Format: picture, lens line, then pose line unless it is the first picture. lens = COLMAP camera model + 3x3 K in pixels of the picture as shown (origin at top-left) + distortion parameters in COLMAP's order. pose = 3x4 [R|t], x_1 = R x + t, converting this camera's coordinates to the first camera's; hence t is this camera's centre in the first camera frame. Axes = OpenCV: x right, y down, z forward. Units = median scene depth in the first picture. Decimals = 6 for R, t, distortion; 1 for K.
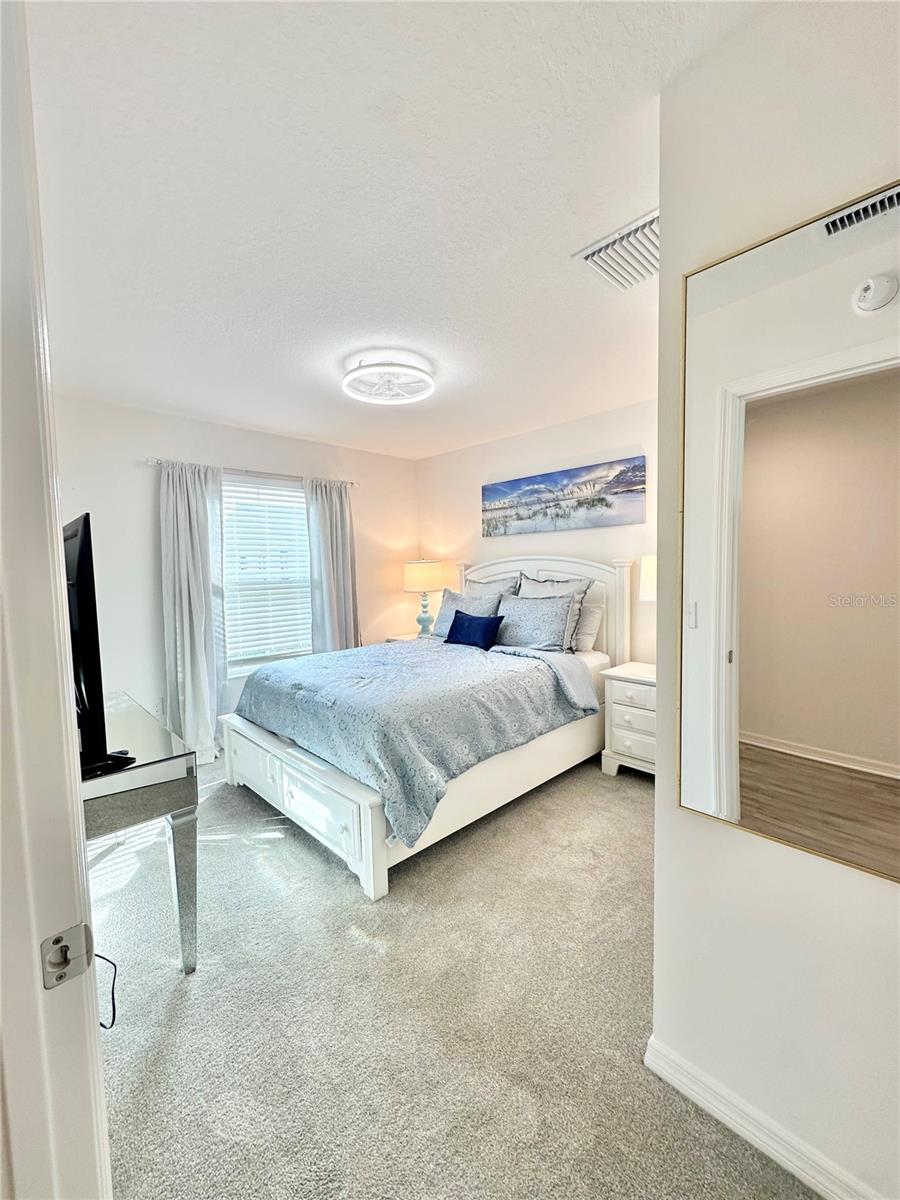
lens RADIAL K [[478.9, 0, 449.0], [0, 478.9, 601.3], [0, 0, 1]] dist [-0.002711, -0.000641]
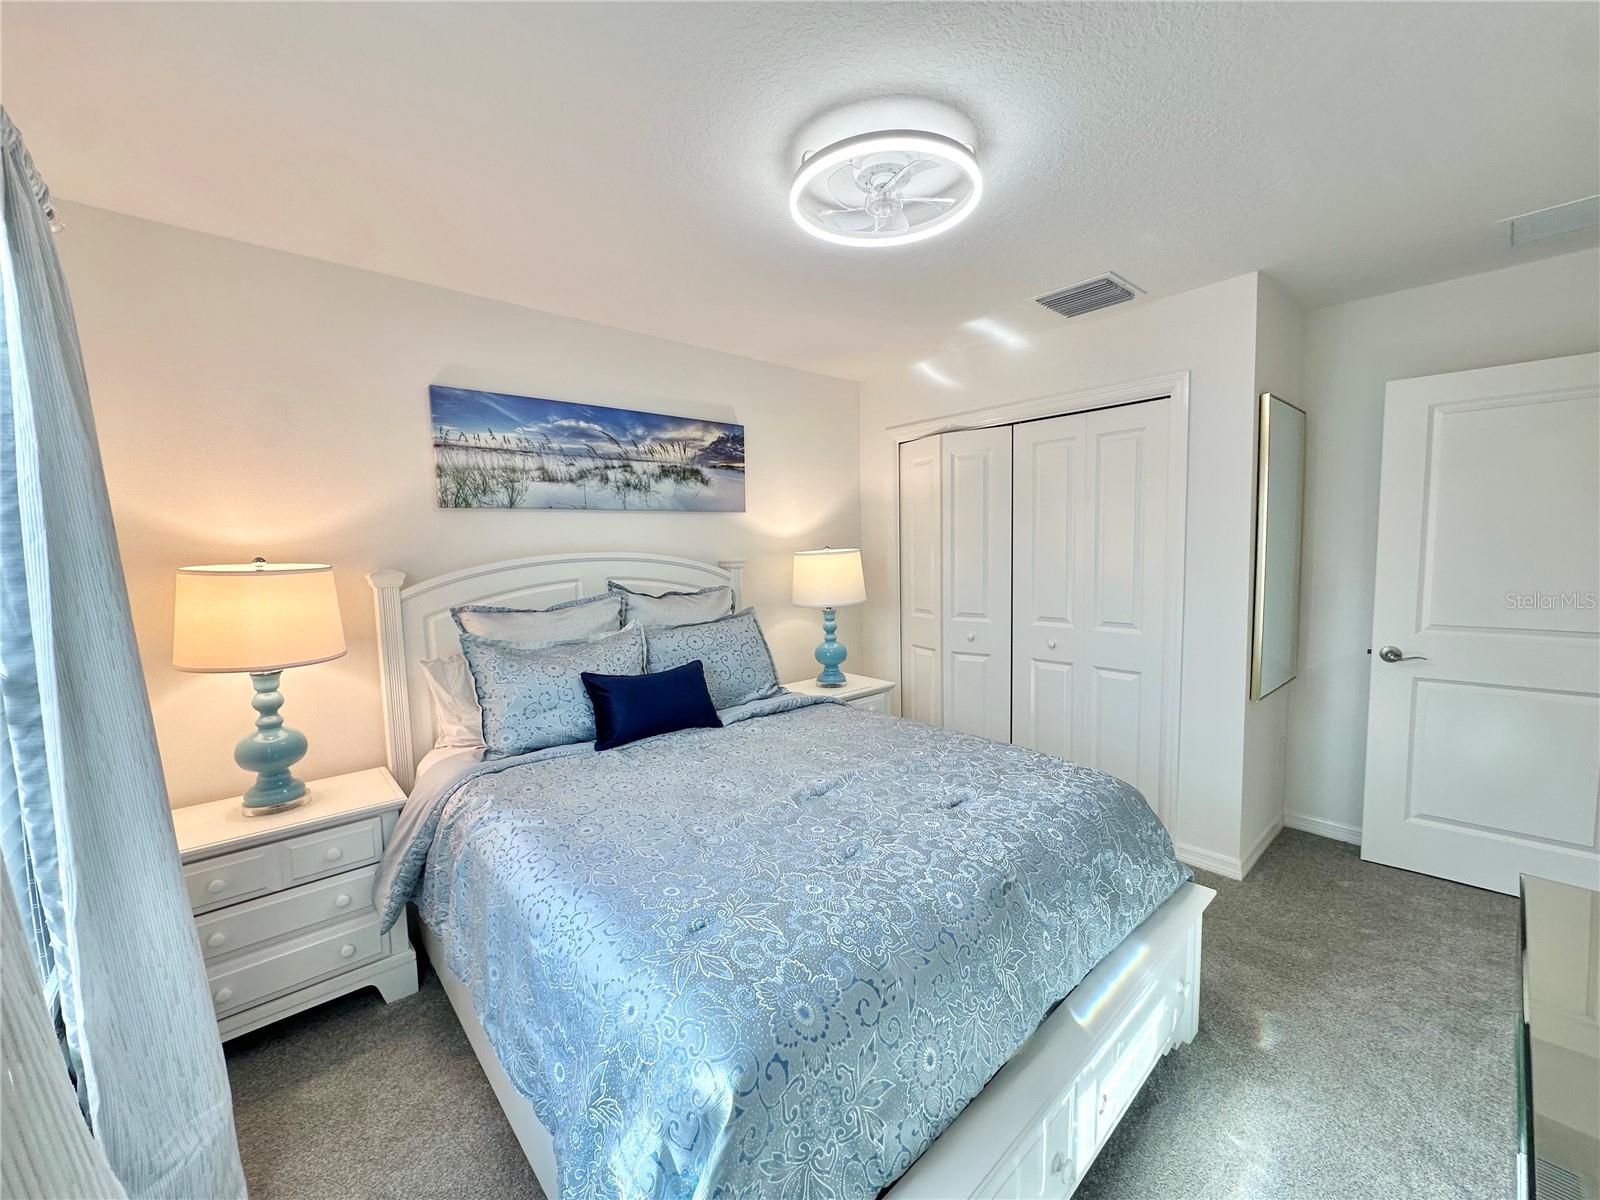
lens RADIAL K [[638.5, 0, 799.0], [0, 638.5, 598.4], [0, 0, 1]] dist [-0.002711, -0.000641]
pose [[0.028565, -0.068698, 0.997228, -0.564801], [0.088995, 0.993849, 0.065916, -0.072926], [-0.995622, 0.086865, 0.034503, 0.777302]]
